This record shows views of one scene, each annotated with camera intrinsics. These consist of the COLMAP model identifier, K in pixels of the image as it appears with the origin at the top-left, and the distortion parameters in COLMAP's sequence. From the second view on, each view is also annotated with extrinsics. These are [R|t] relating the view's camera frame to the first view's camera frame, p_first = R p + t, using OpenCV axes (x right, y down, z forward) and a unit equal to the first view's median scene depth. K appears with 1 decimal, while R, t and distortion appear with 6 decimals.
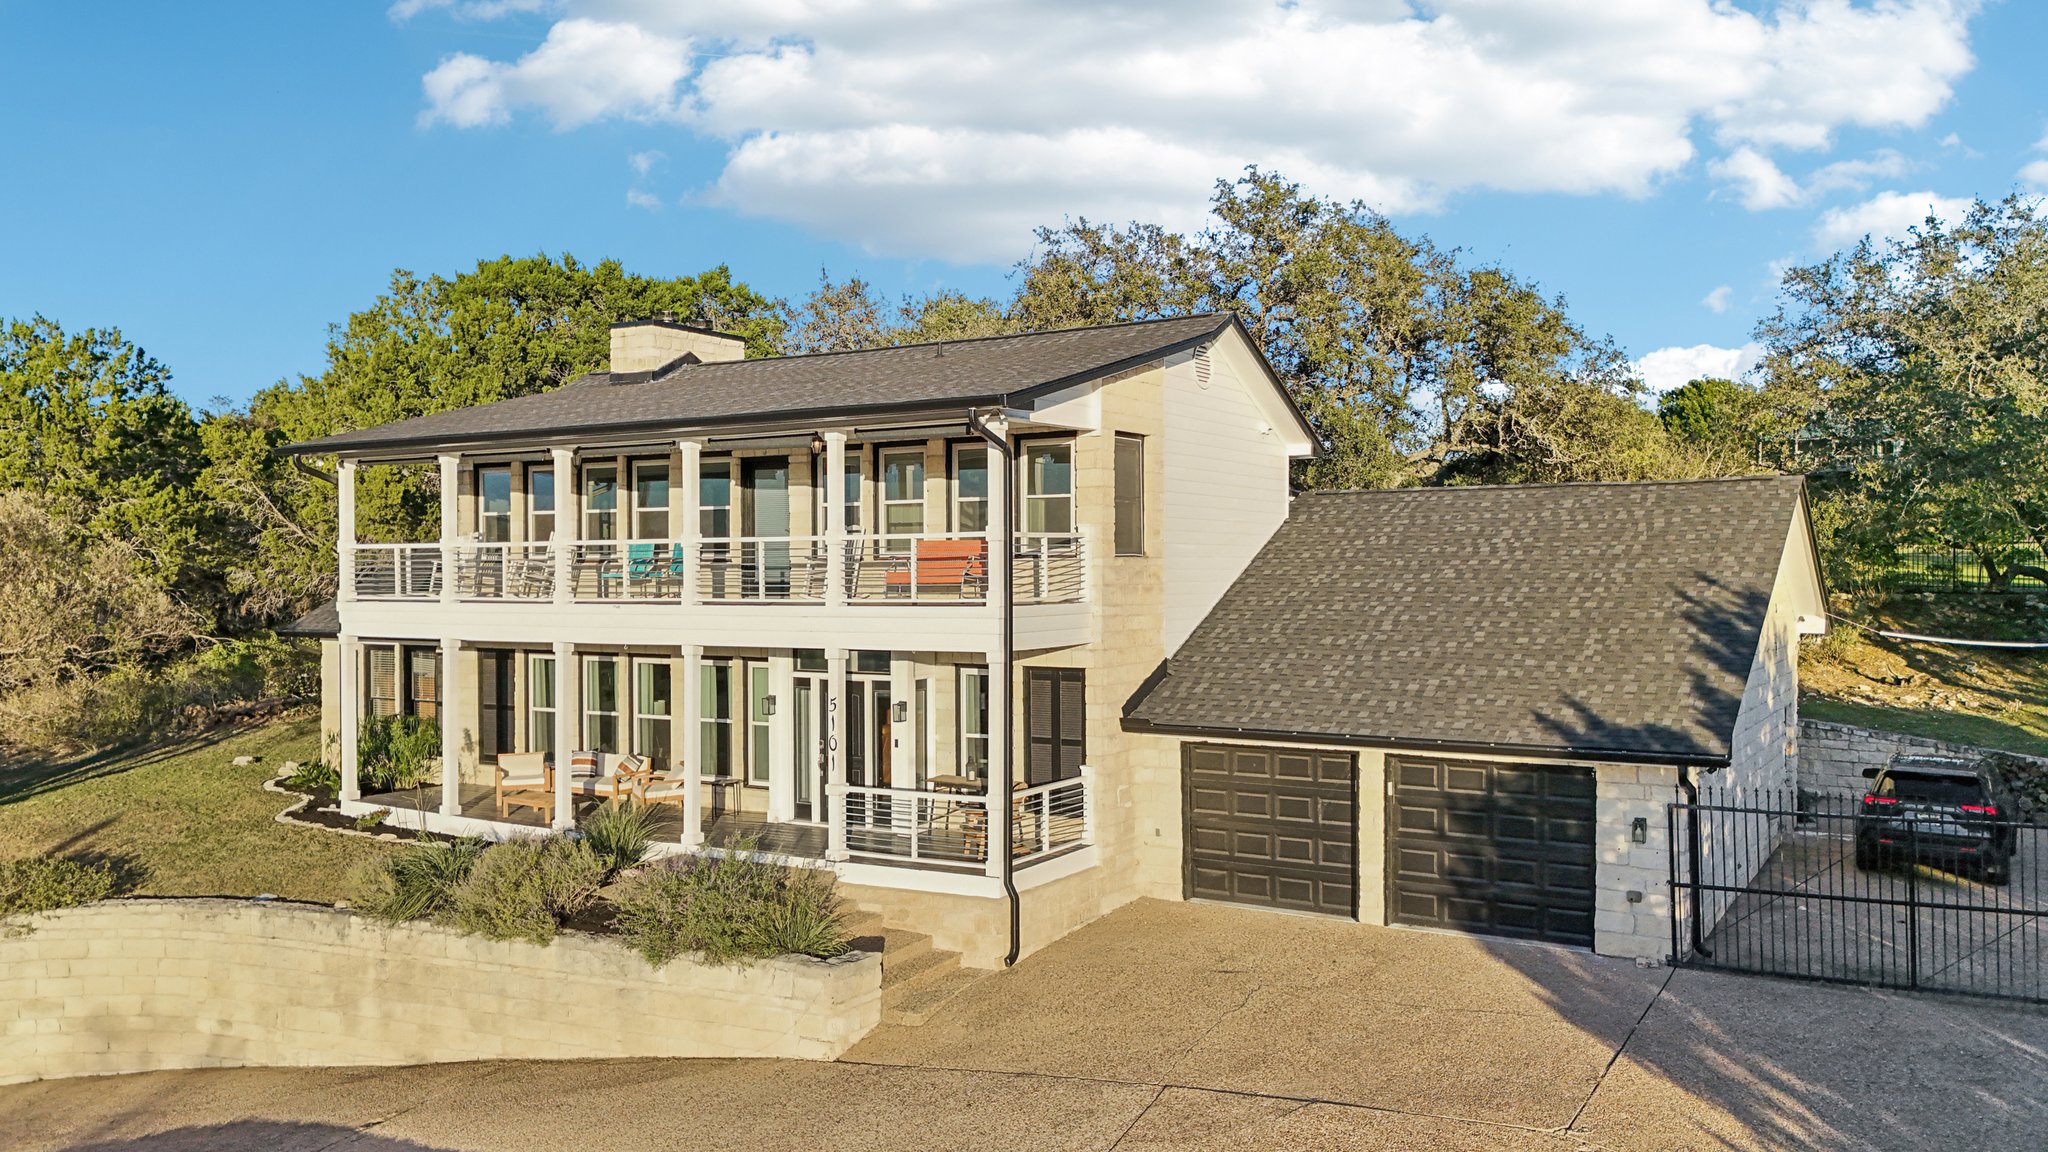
lens RADIAL K [[1574.5, 0, 1026.3], [0, 1574.5, 528.5], [0, 0, 1]] dist [0.062711, -0.000775]
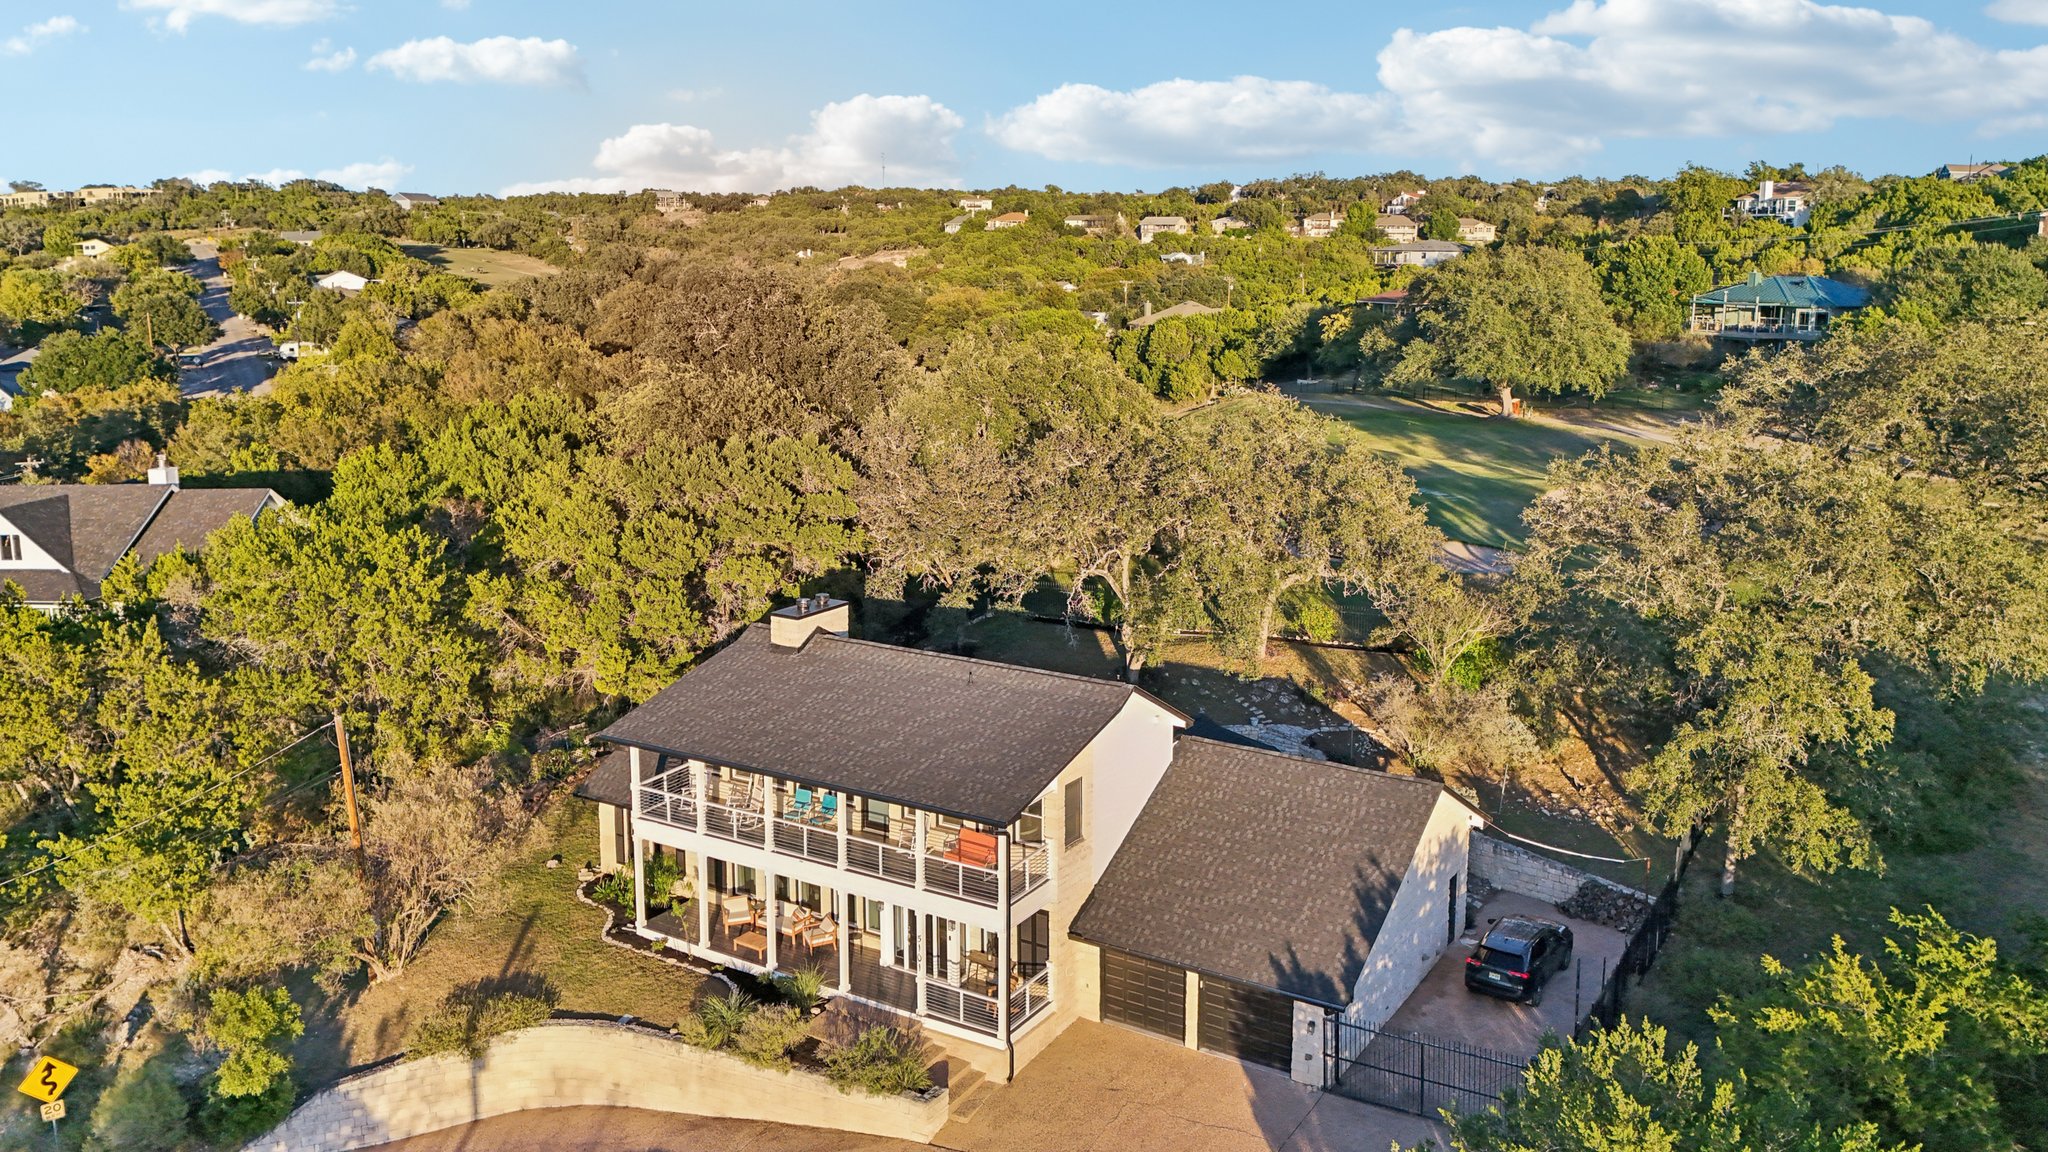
lens RADIAL K [[1567.5, 0, 1020.4], [0, 1567.5, 498.7], [0, 0, 1]] dist [0.114790, 0.000817]
pose [[0.999947, 0.000943, -0.010289, 0.022525], [0.000869, 0.984625, 0.174680, -0.757974], [0.010296, -0.174679, 0.984572, -0.827730]]
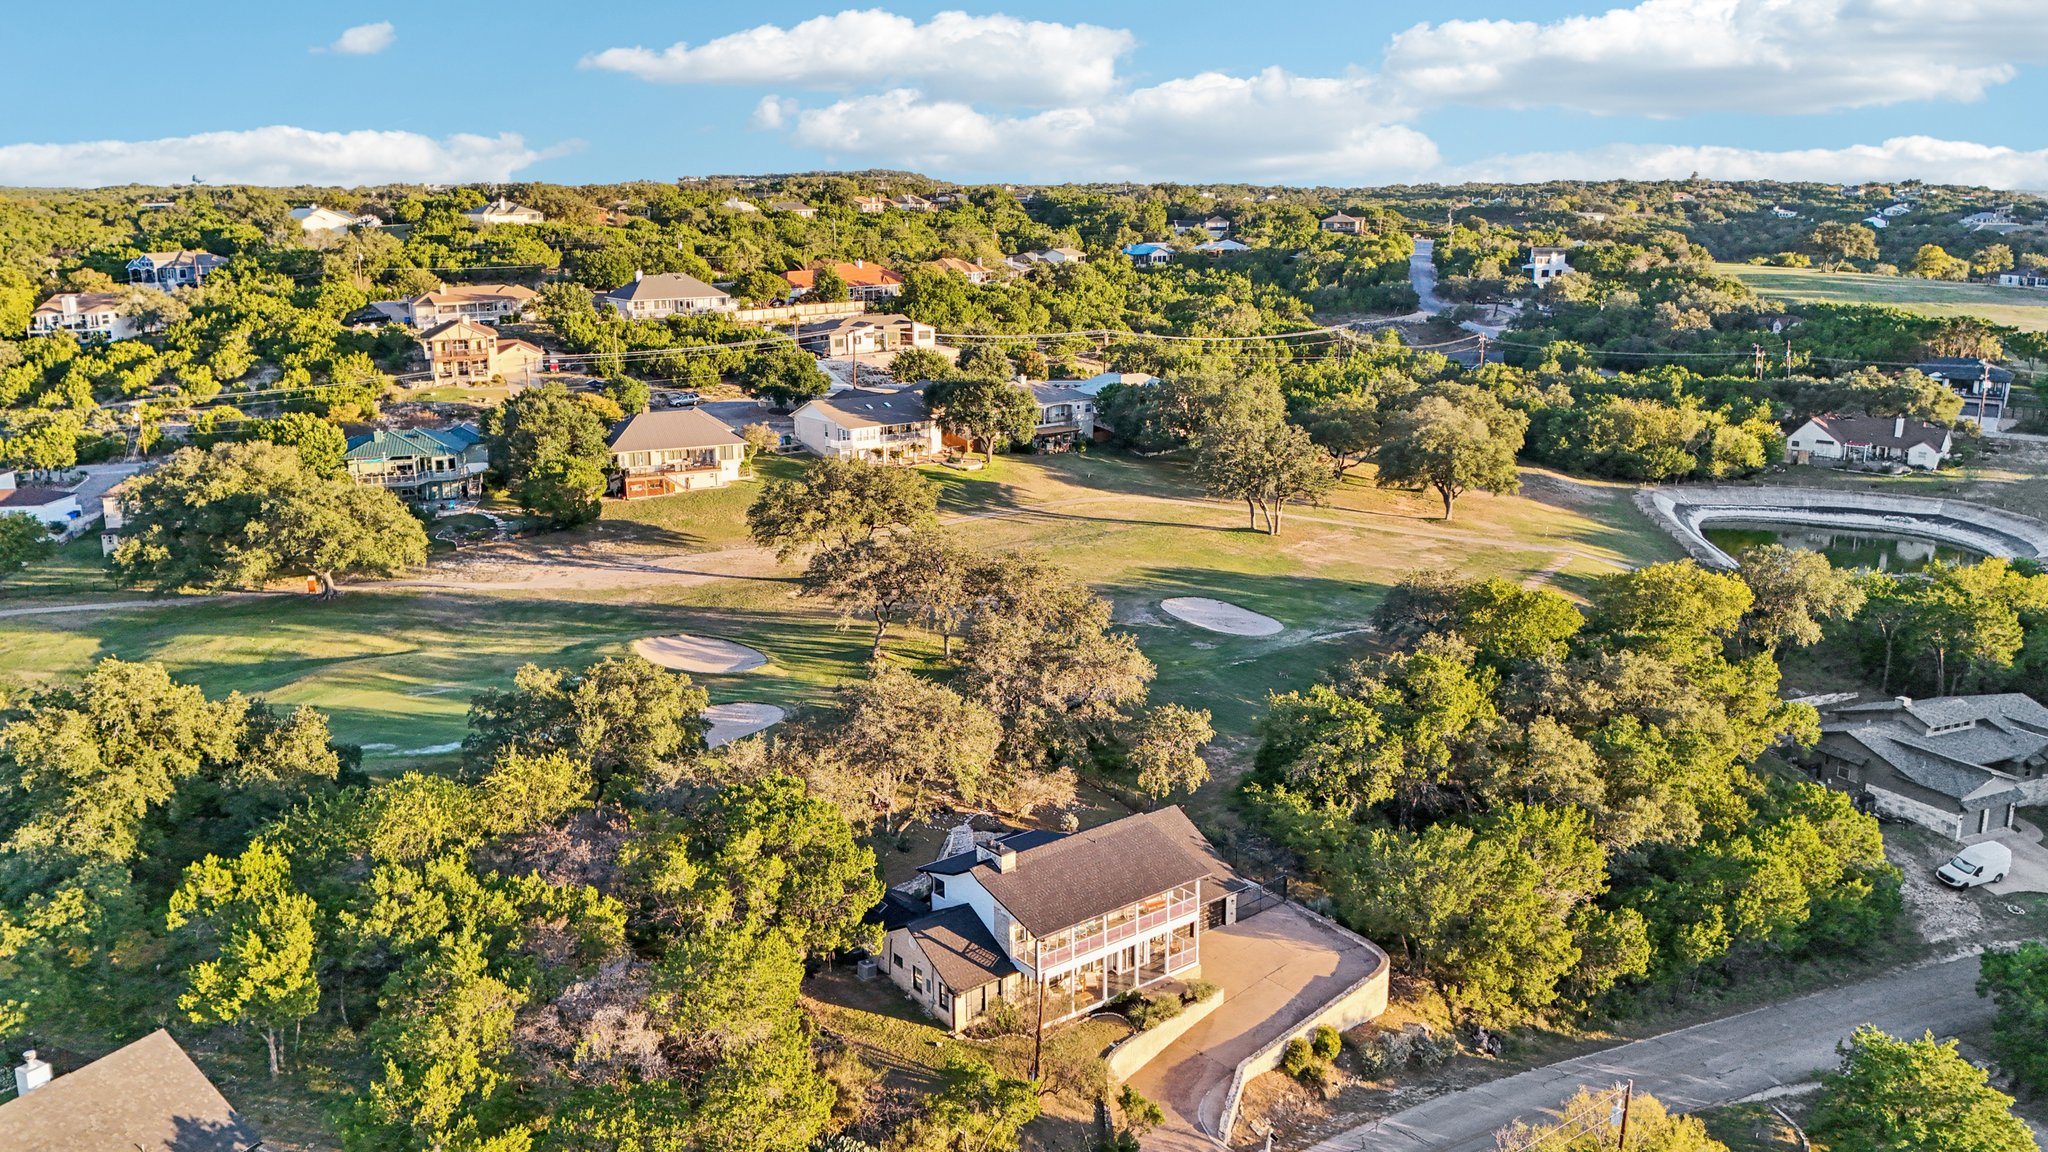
lens RADIAL K [[1627.0, 0, 1036.0], [0, 1627.0, 568.8], [0, 0, 1]] dist [0.075604, -0.074968]
pose [[0.387617, -0.227379, 0.893337, -4.138933], [0.016069, 0.970621, 0.240078, -2.021865], [-0.921680, -0.078704, 0.379883, -0.335096]]
